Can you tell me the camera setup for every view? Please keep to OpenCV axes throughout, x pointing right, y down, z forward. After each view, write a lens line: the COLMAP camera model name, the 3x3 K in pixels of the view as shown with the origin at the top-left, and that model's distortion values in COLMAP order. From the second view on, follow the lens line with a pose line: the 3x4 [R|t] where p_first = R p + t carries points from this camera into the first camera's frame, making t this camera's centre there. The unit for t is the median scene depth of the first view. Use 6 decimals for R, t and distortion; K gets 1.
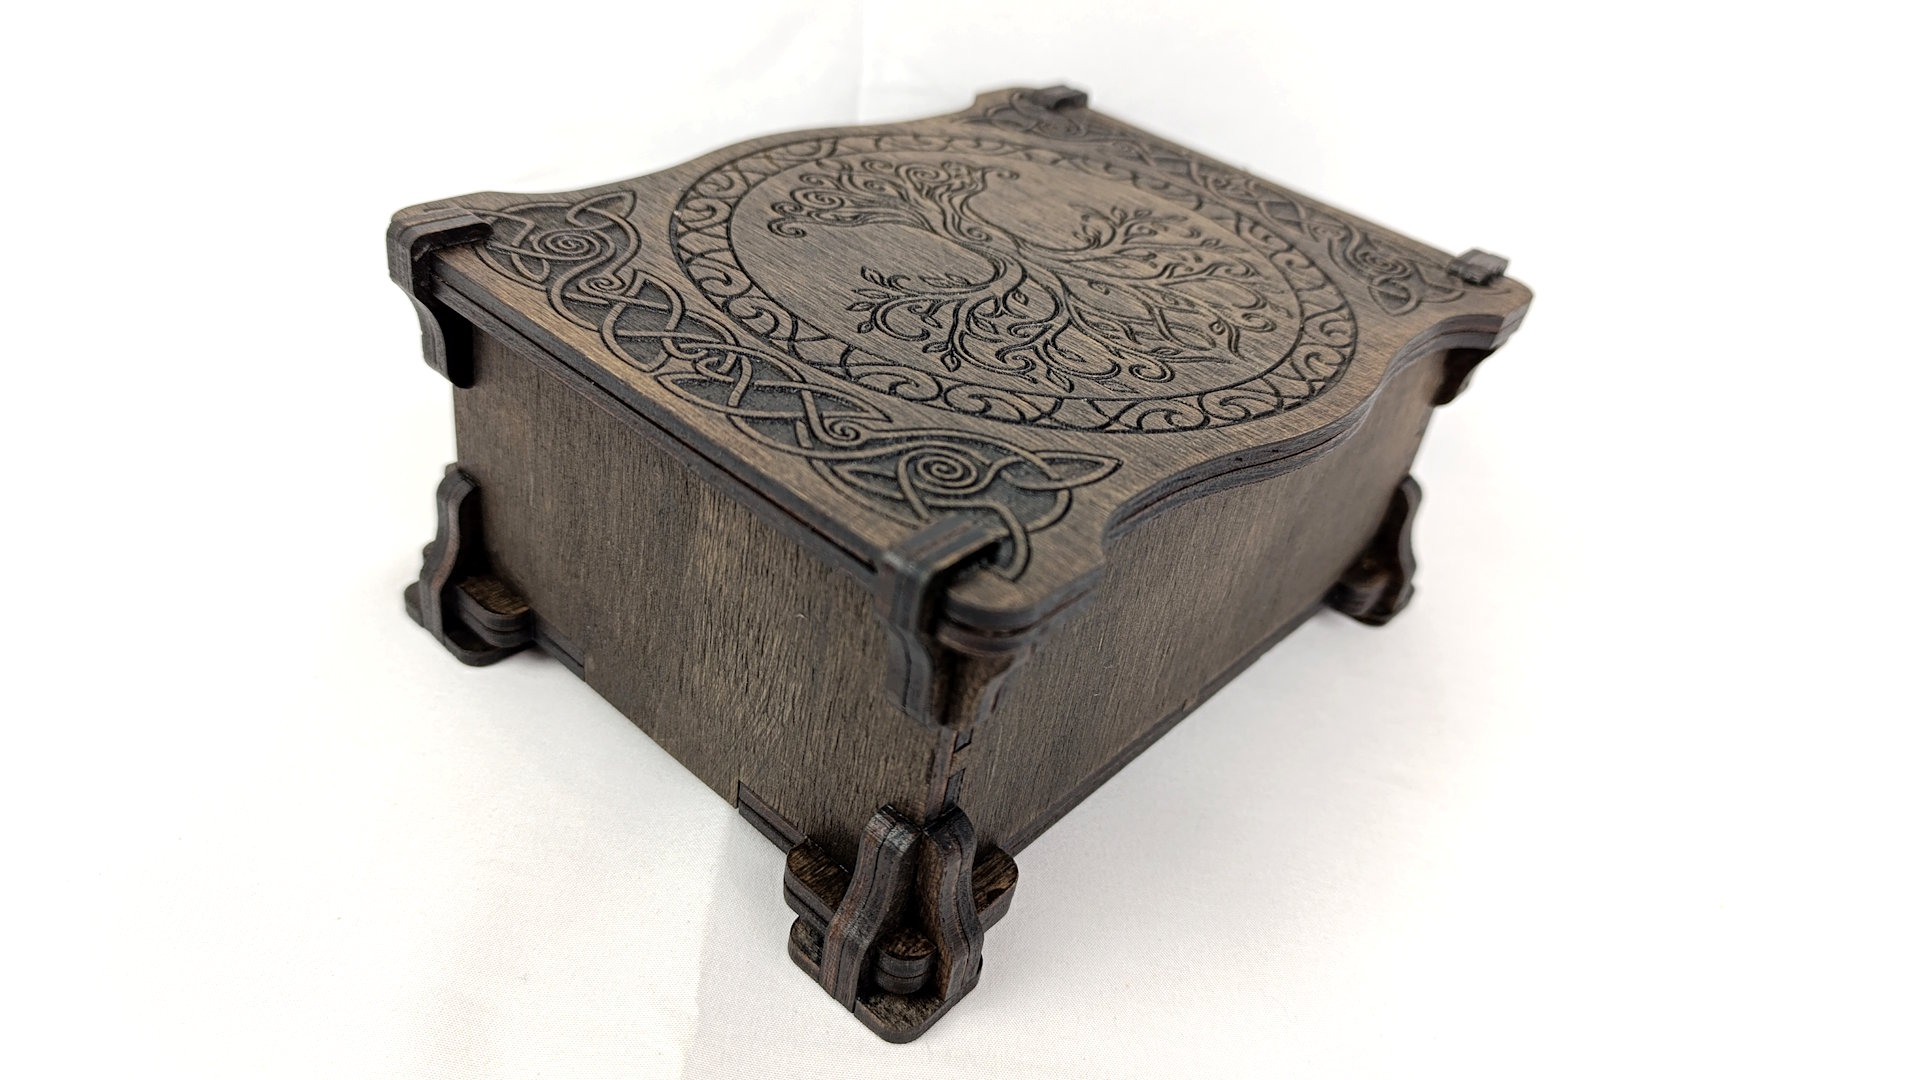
lens RADIAL K [[1344.4, 0, 963.4], [0, 1344.4, 510.4], [0, 0, 1]] dist [0.029678, -0.003654]
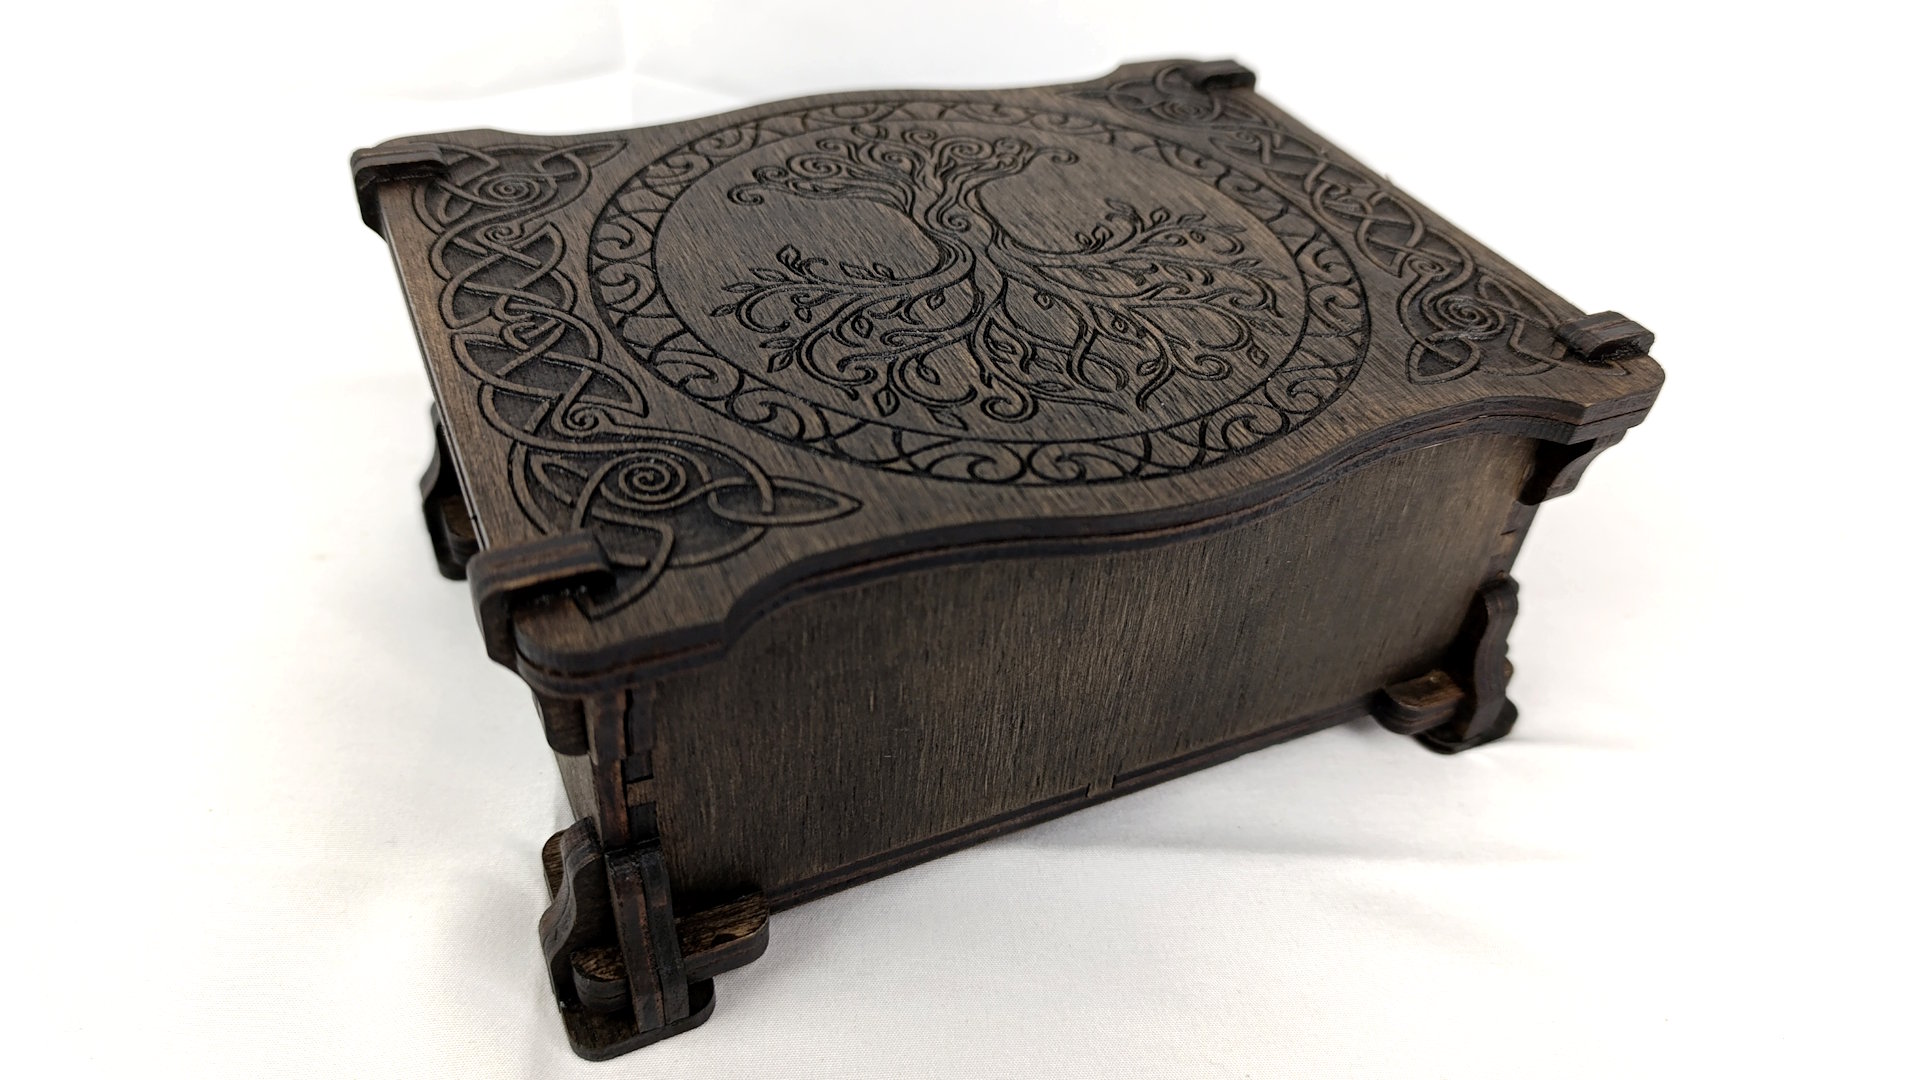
lens RADIAL K [[1344.4, 0, 963.4], [0, 1344.4, 510.4], [0, 0, 1]] dist [0.029678, -0.003654]
pose [[0.914622, 0.186969, -0.358481, 0.415950], [-0.173171, 0.982363, 0.070535, -0.090214], [0.365346, -0.002435, 0.930868, 0.184132]]
